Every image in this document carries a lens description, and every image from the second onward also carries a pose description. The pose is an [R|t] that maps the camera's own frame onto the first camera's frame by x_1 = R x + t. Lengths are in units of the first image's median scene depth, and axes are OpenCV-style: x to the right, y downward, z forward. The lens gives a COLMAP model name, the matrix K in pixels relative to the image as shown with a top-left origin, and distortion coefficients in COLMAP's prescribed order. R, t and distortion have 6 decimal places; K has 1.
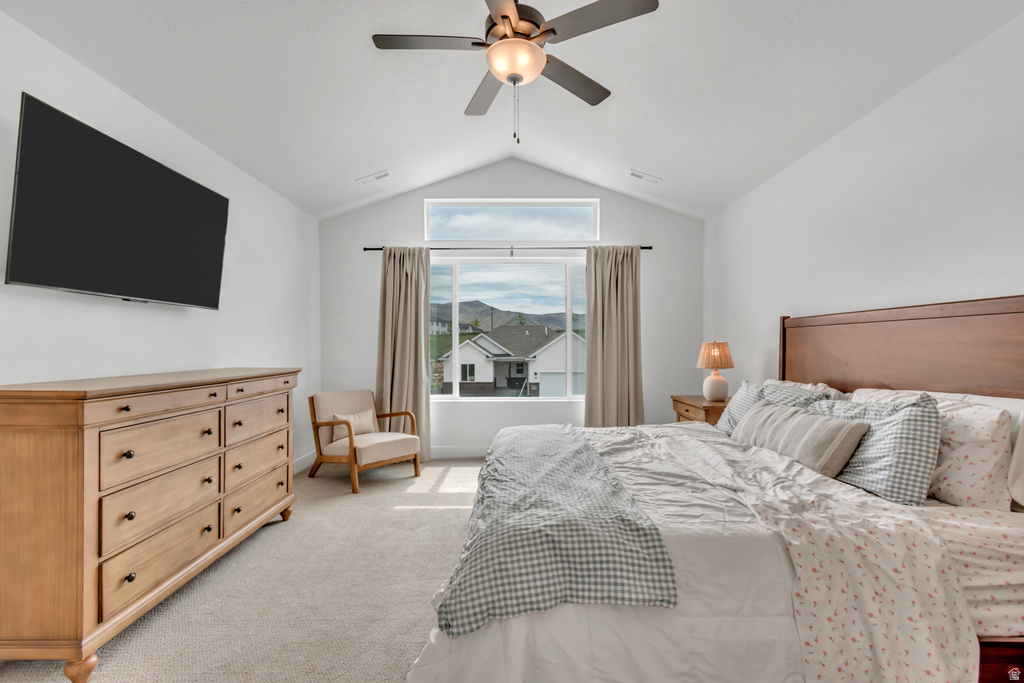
lens RADIAL K [[459.3, 0, 511.8], [0, 459.3, 351.8], [0, 0, 1]] dist [0.000303, -0.000473]
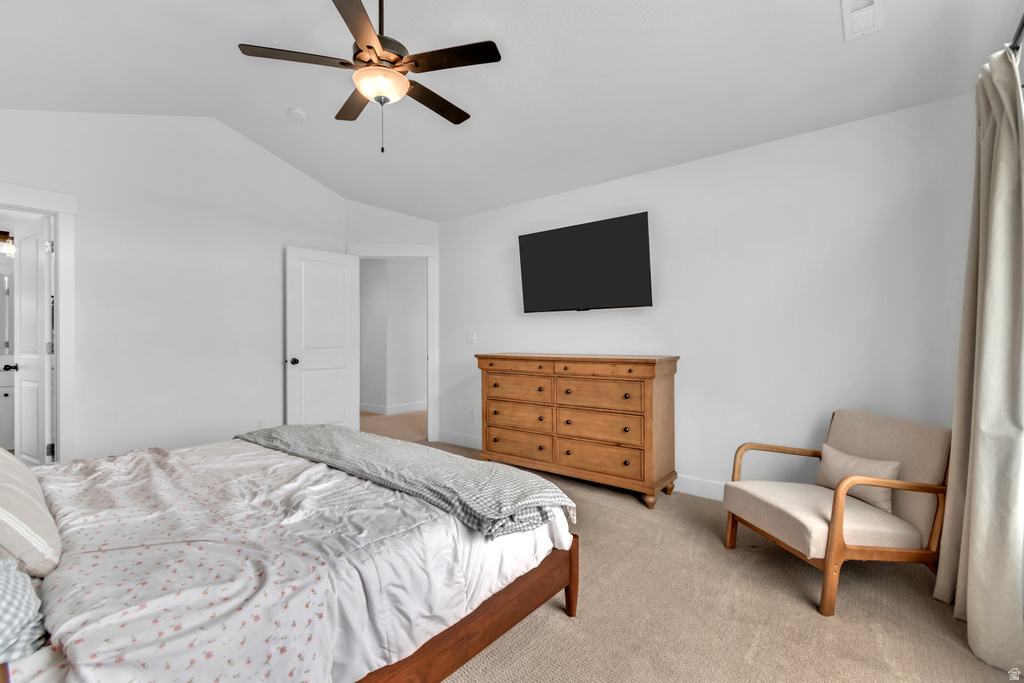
lens RADIAL K [[451.7, 0, 513.8], [0, 451.7, 337.9], [0, 0, 1]] dist [0.002408, -0.000994]
pose [[-0.637075, 0.004487, -0.770788, 0.647863], [-0.002735, 0.999964, 0.008082, -0.023244], [0.770797, 0.007257, -0.637040, 1.938904]]
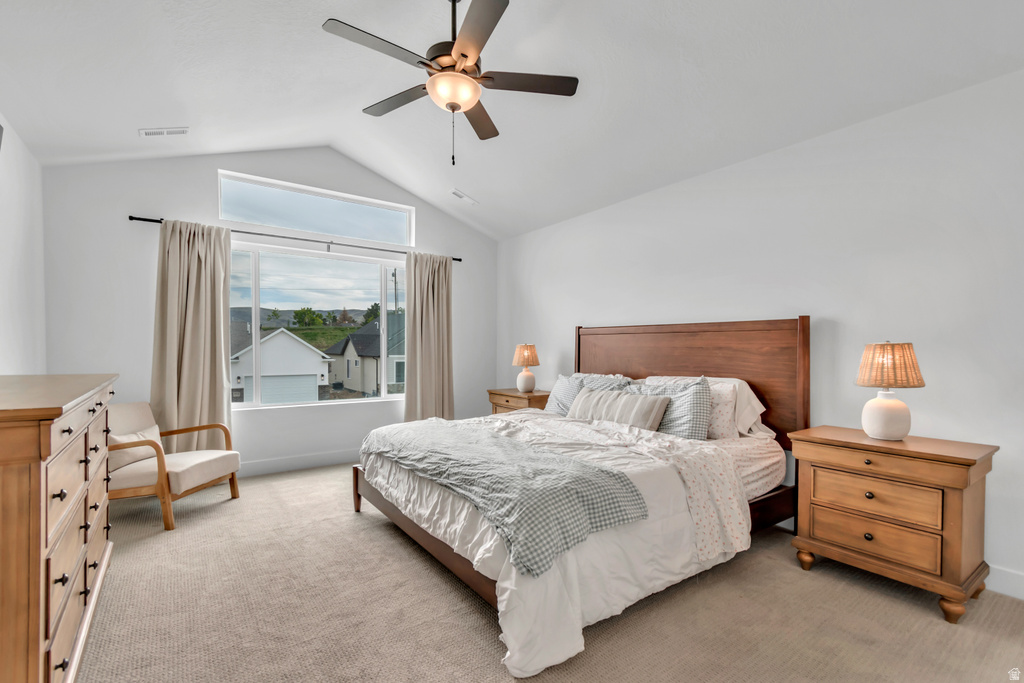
lens RADIAL K [[464.3, 0, 513.8], [0, 464.3, 356.2], [0, 0, 1]] dist [0.001387, -0.000109]
pose [[0.813190, -0.004302, 0.581983, -0.524818], [-0.000622, 0.999966, 0.008262, -0.000569], [-0.581999, -0.007081, 0.813159, -0.002264]]
